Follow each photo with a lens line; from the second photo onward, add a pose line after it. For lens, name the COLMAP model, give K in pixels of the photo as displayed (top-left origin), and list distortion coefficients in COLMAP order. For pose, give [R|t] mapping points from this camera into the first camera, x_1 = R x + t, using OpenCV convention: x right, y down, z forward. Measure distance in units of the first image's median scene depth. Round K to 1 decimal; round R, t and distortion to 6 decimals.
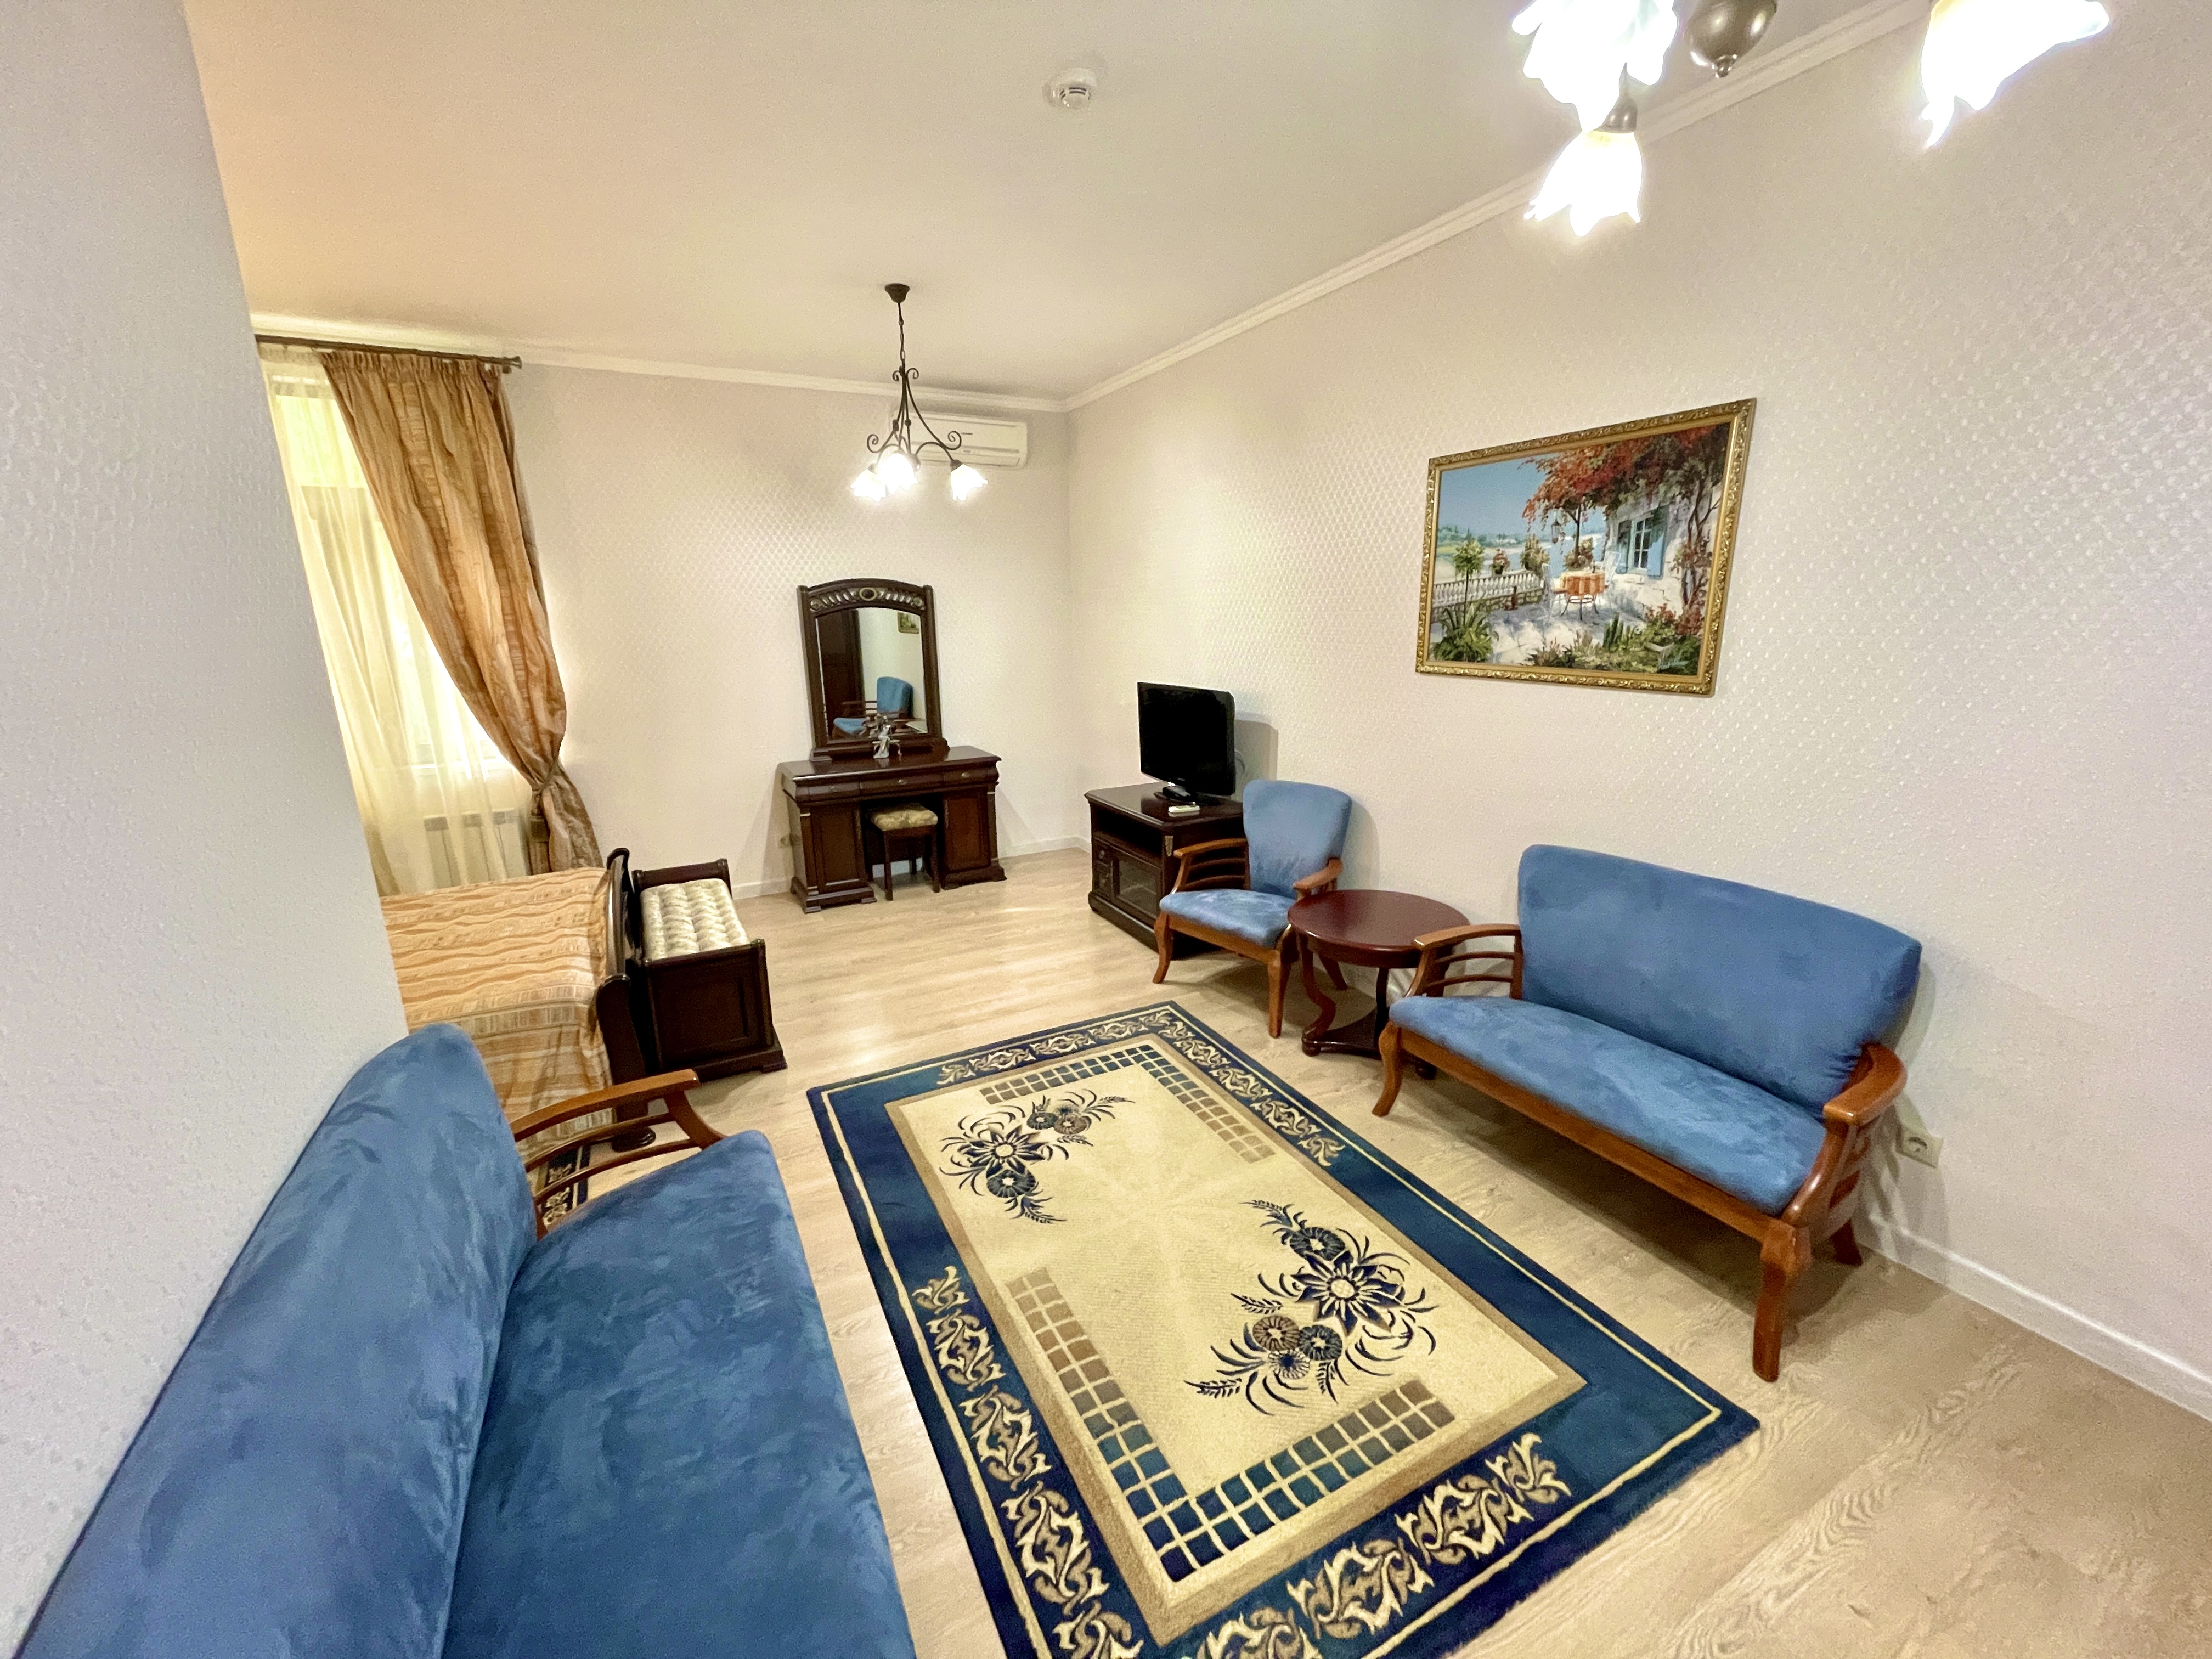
lens RADIAL K [[895.2, 0, 1107.8], [0, 895.2, 826.1], [0, 0, 1]] dist [-0.002397, -0.000384]
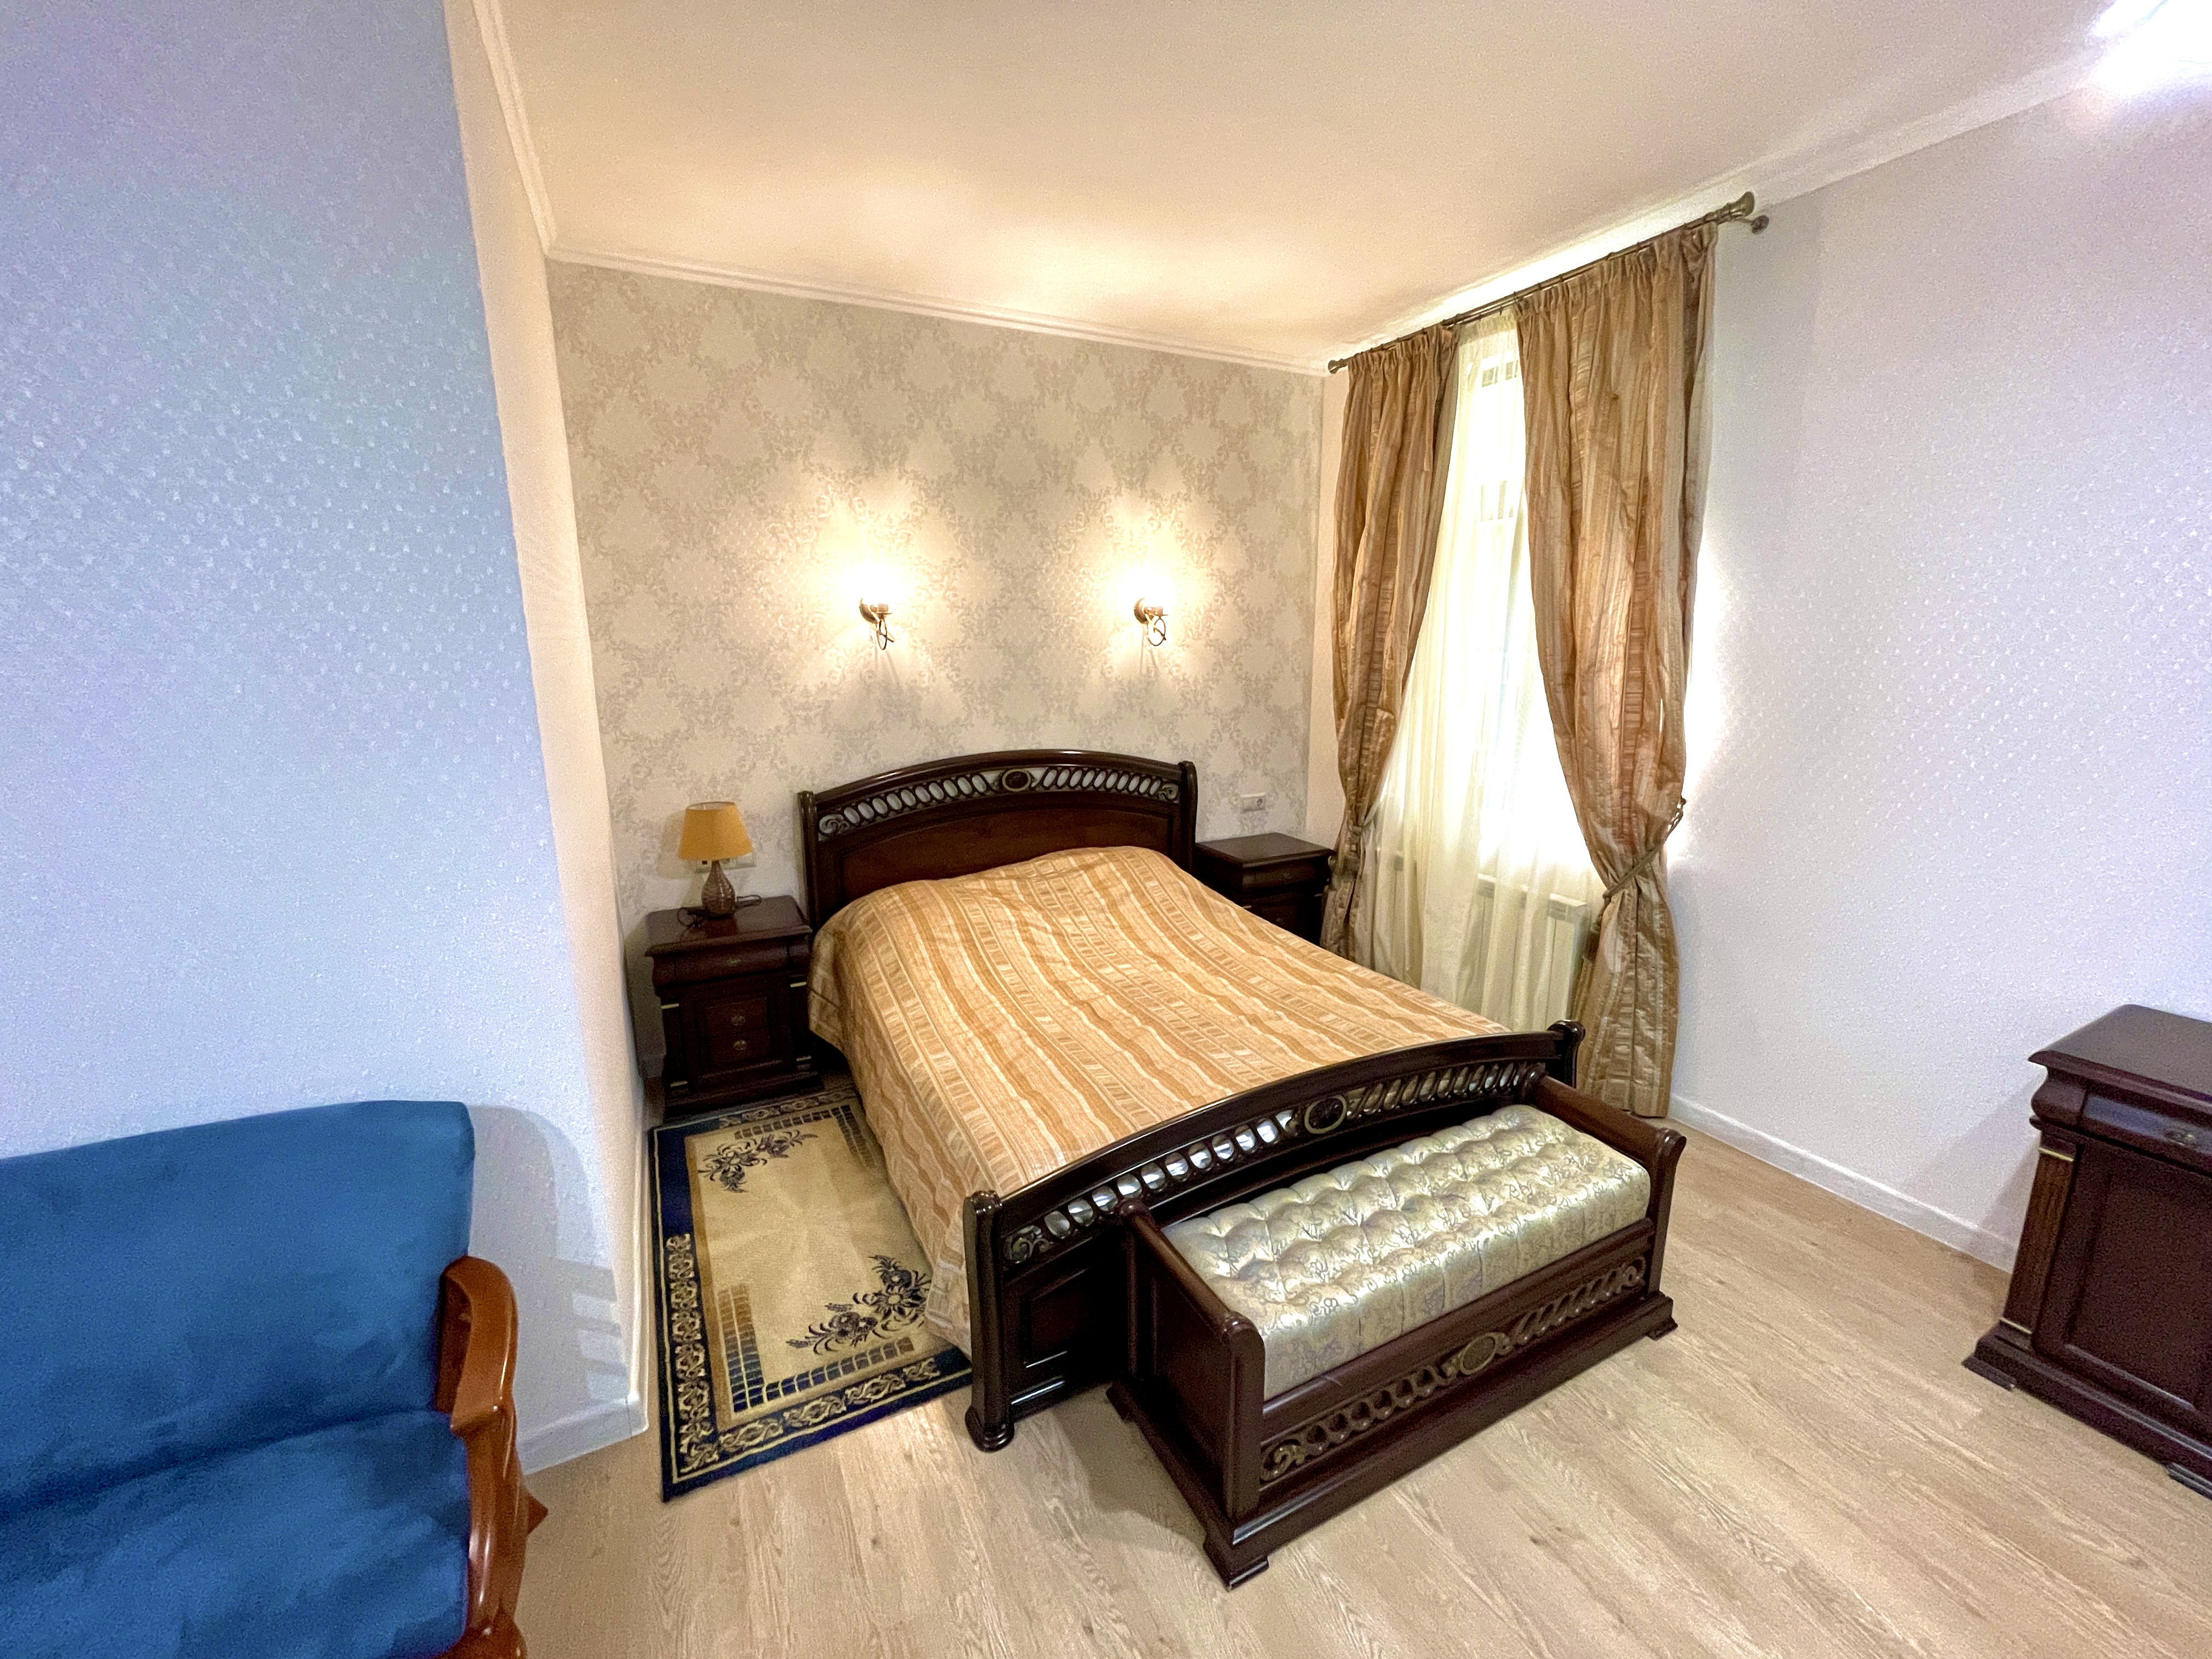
lens RADIAL K [[895.2, 0, 1107.8], [0, 895.2, 826.1], [0, 0, 1]] dist [-0.002397, -0.000384]
pose [[0.002092, 0.222981, -0.974821, 0.006538], [-0.226367, 0.949624, 0.216732, -0.148148], [0.974040, 0.220214, 0.052462, 0.594291]]
